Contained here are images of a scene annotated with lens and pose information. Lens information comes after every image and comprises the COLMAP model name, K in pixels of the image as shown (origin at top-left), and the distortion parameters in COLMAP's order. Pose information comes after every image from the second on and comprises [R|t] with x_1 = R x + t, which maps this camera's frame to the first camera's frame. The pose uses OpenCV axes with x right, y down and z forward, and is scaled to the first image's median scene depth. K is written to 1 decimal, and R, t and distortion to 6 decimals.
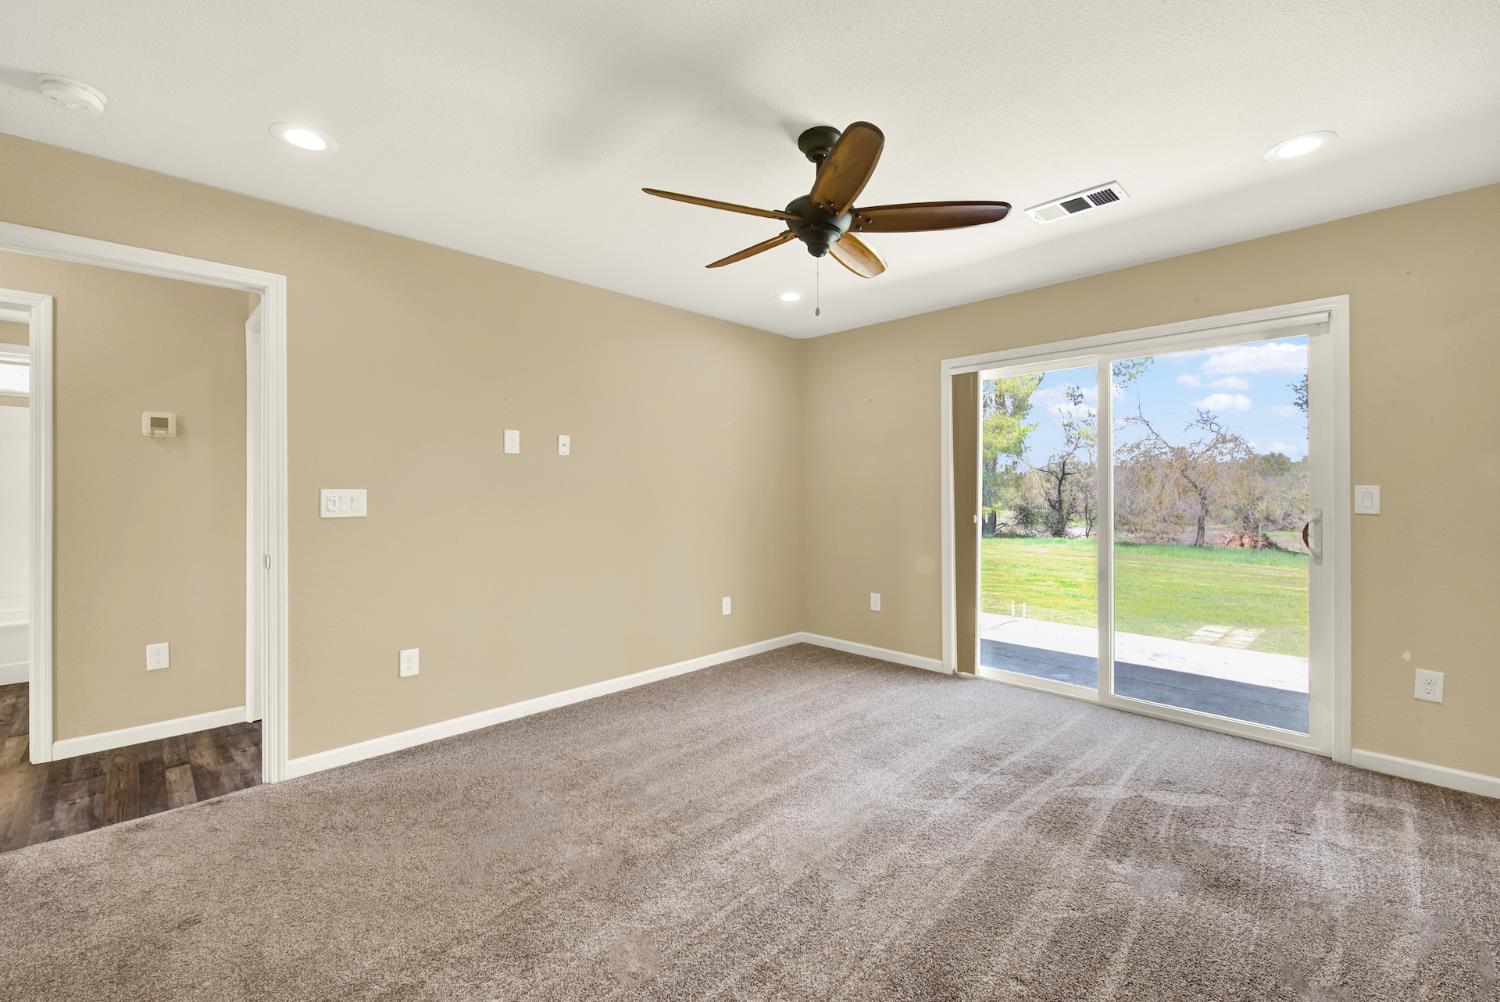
lens RADIAL K [[609.8, 0, 750.6], [0, 609.8, 495.9], [0, 0, 1]] dist [-0.000371, -0.001466]
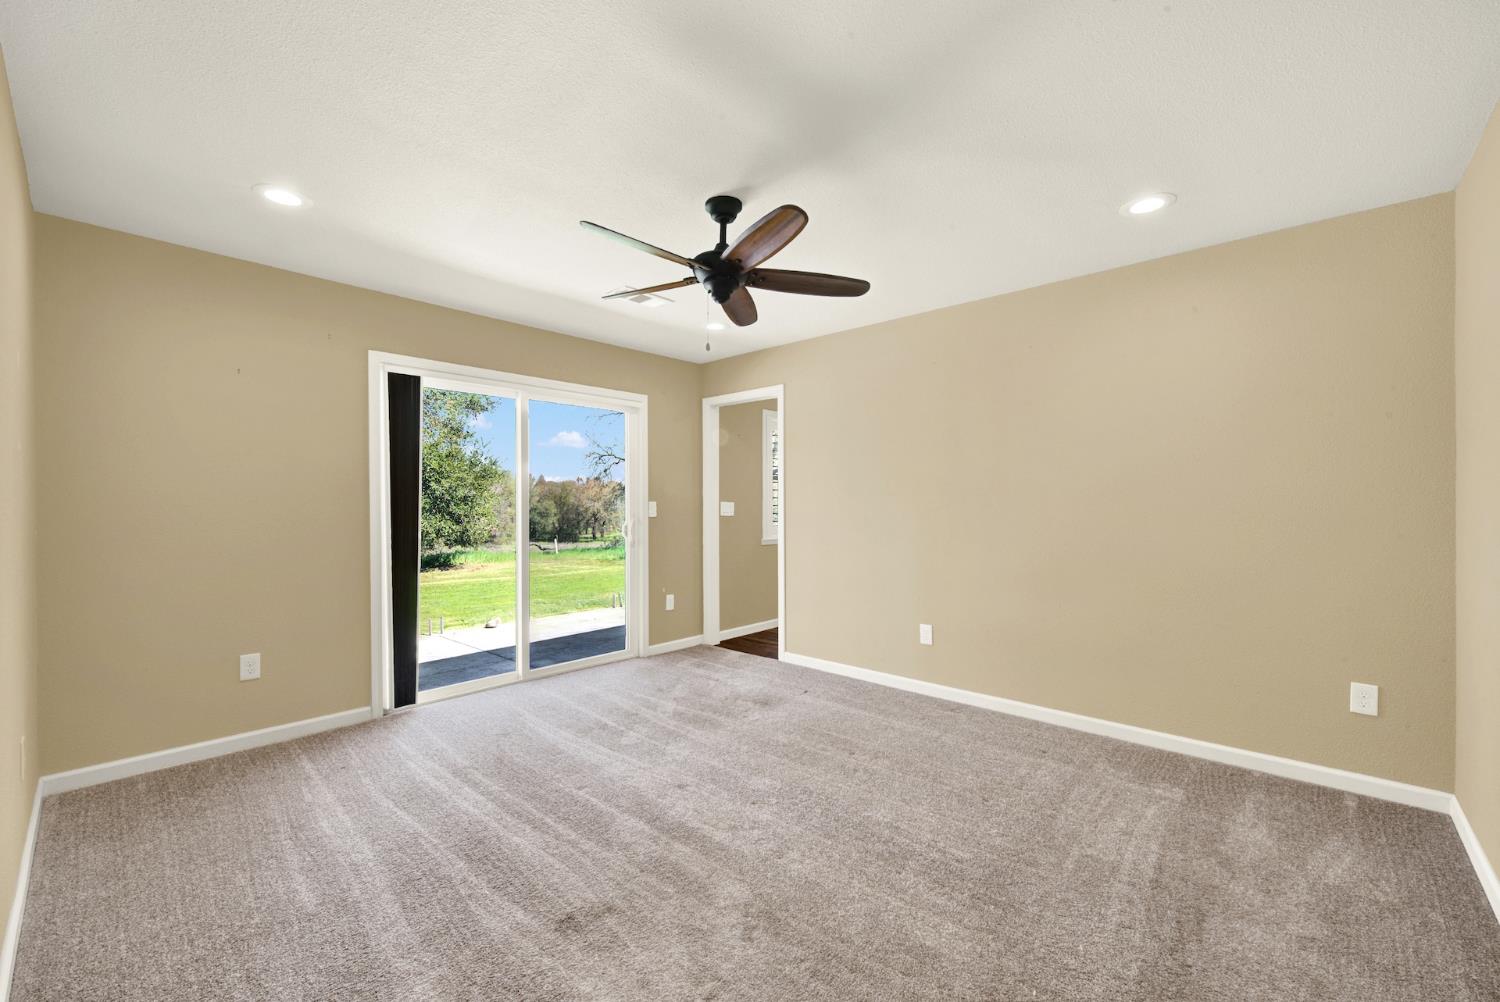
lens RADIAL K [[609.8, 0, 742.9], [0, 609.8, 509.9], [0, 0, 1]] dist [-0.000371, -0.001466]
pose [[-0.036298, -0.007639, 0.999312, -0.805731], [0.008302, 0.999934, 0.007946, -0.005155], [-0.999307, 0.008584, -0.036232, 0.754519]]
